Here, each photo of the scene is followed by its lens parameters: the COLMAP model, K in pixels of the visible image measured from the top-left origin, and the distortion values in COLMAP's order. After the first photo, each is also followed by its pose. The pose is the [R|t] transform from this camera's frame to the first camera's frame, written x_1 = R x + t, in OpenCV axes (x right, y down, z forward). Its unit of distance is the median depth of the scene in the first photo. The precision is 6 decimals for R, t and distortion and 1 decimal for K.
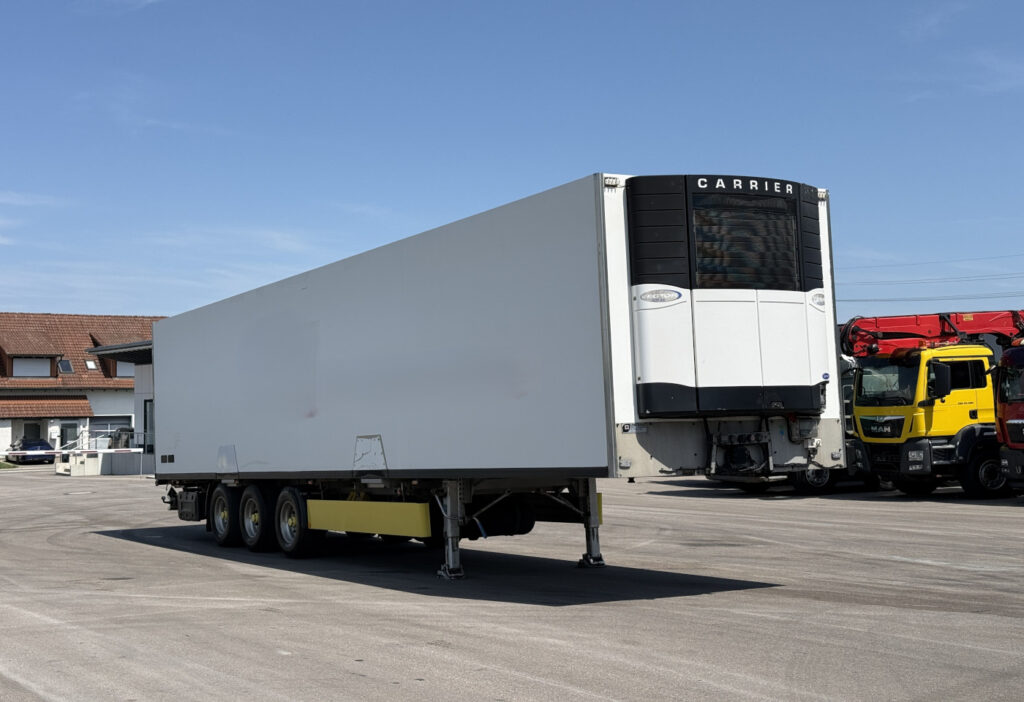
lens RADIAL K [[1441.0, 0, 511.8], [0, 1441.0, 328.2], [0, 0, 1]] dist [0.124851, -0.006874]
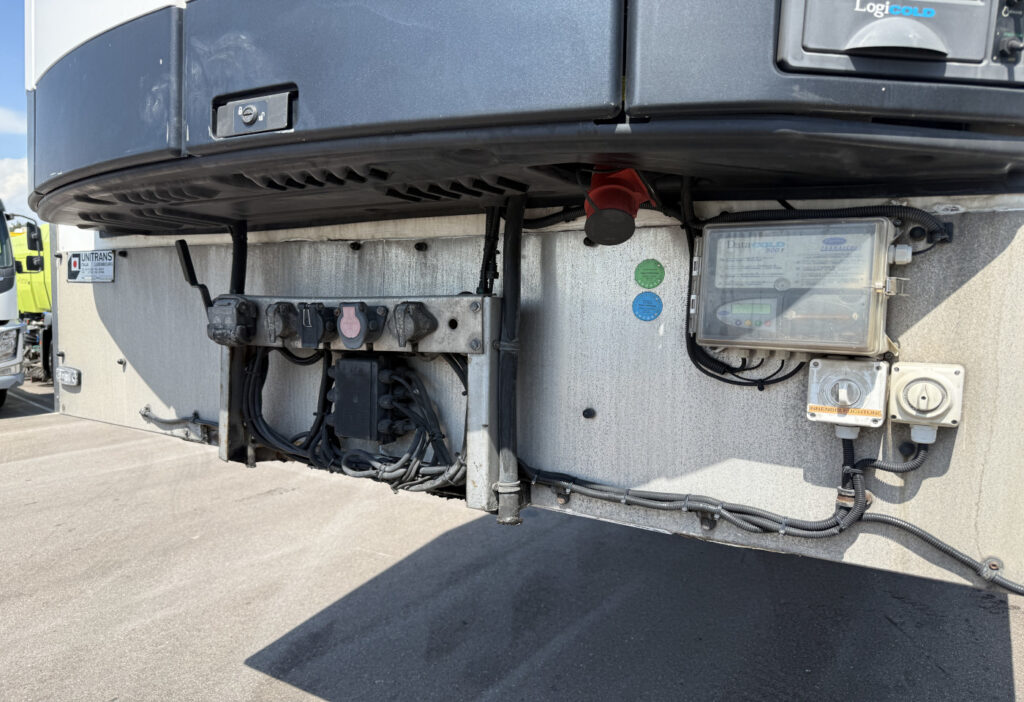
lens RADIAL K [[733.0, 0, 512.0], [0, 733.0, 351.0], [0, 0, 1]] dist [0.003318, -0.000199]
pose [[0.465516, 0.100370, -0.879329, 0.266215], [0.037404, 0.990430, 0.132854, 0.068379], [0.884248, -0.094736, 0.457307, 0.989330]]
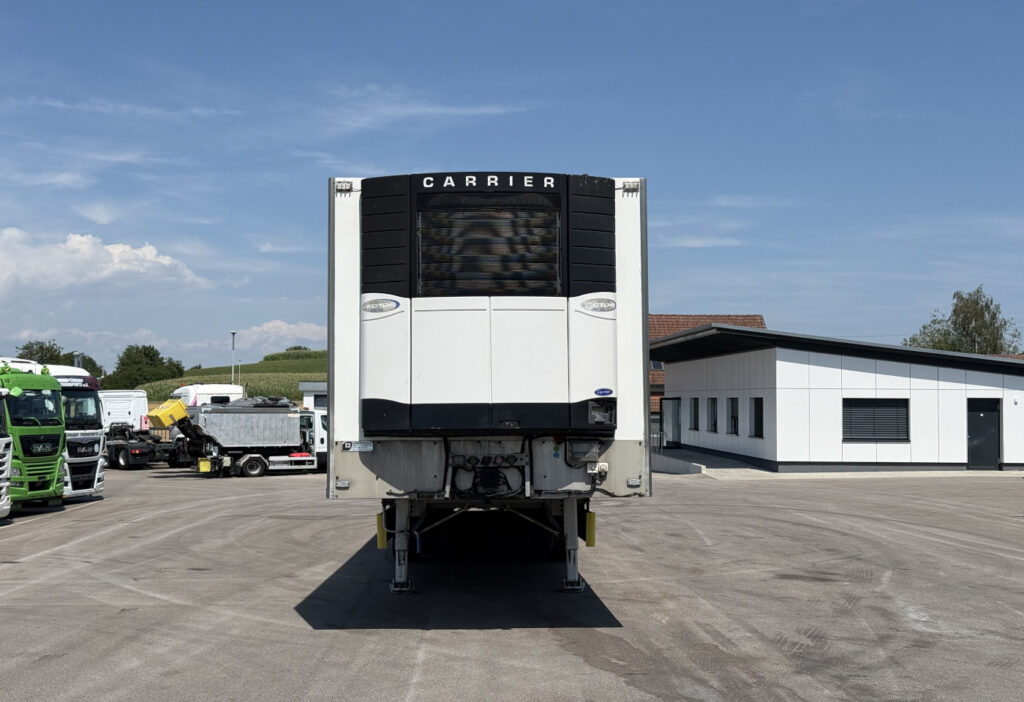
lens RADIAL K [[1441.0, 0, 511.8], [0, 1441.0, 328.2], [0, 0, 1]] dist [0.124851, -0.006874]
pose [[0.885412, -0.010033, -0.464698, 0.602868], [0.011938, 0.999928, 0.001157, -0.007763], [0.464653, -0.006572, 0.885468, 0.208483]]
